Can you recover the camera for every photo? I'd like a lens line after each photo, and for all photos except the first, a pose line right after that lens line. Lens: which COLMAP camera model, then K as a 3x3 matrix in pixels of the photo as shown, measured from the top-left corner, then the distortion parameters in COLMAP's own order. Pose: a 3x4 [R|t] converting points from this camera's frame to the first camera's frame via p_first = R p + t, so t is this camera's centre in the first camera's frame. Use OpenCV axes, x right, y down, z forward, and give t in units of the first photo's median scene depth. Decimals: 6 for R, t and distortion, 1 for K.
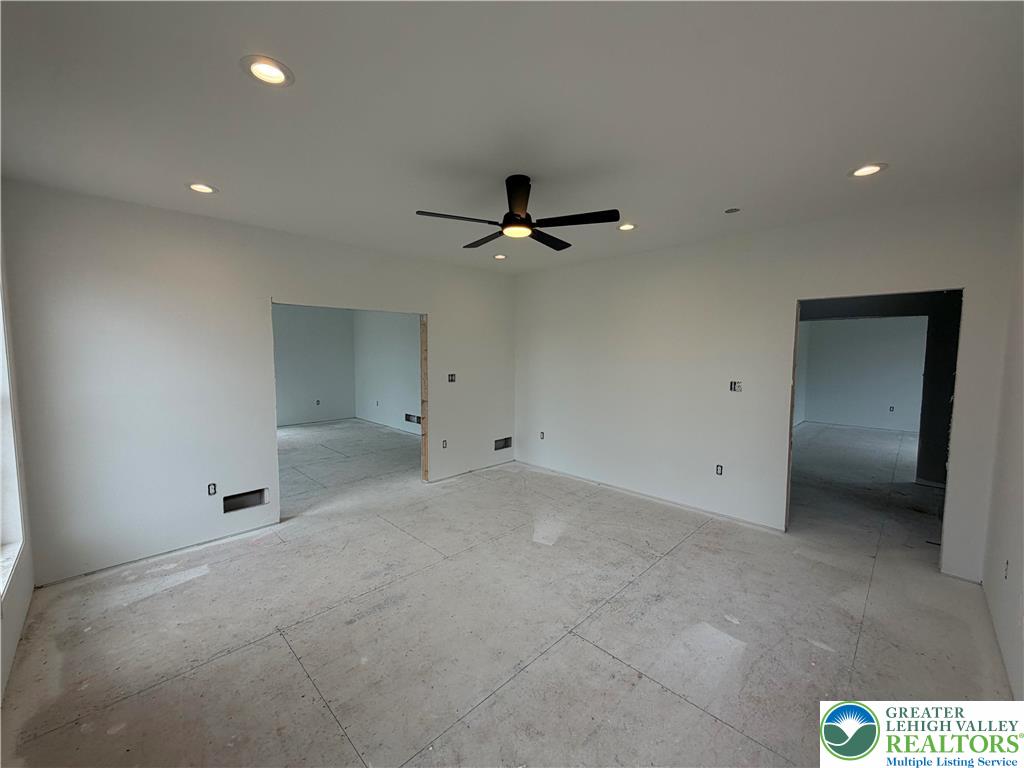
lens RADIAL K [[407.8, 0, 508.7], [0, 407.8, 380.3], [0, 0, 1]] dist [-0.000552, -0.000154]
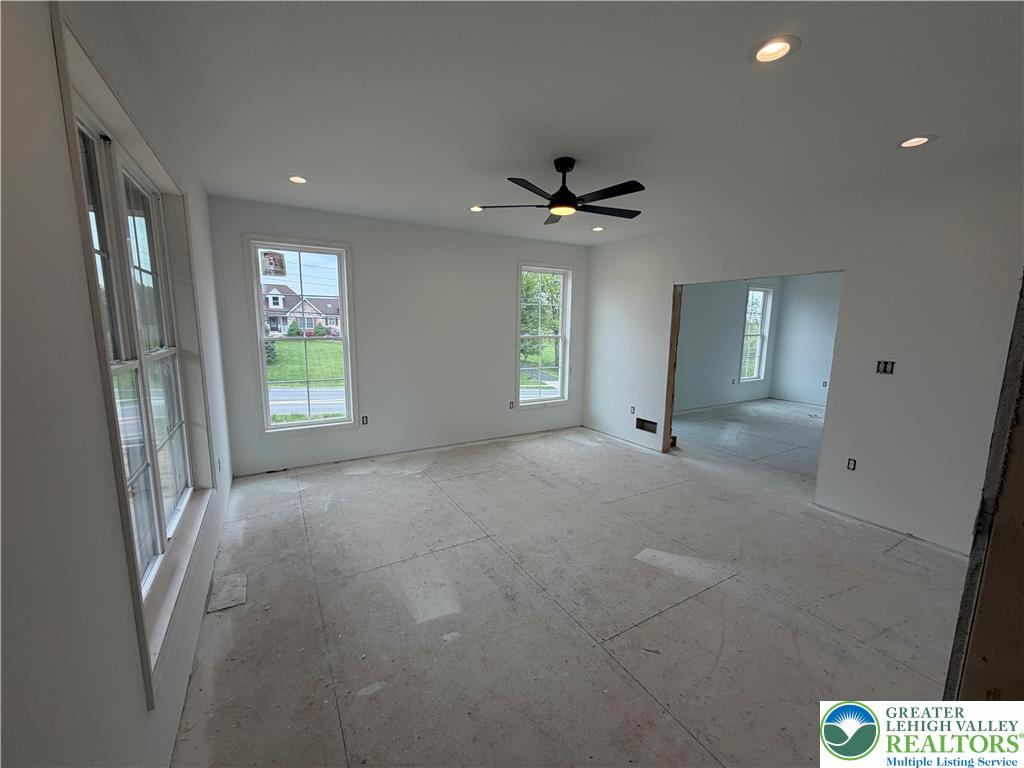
lens RADIAL K [[407.8, 0, 509.0], [0, 407.8, 385.4], [0, 0, 1]] dist [-0.000552, -0.000154]
pose [[-0.253696, 0.143180, -0.956628, 0.973371], [-0.080098, 0.982478, 0.168291, -0.060396], [0.963962, 0.119319, -0.237783, 0.973614]]
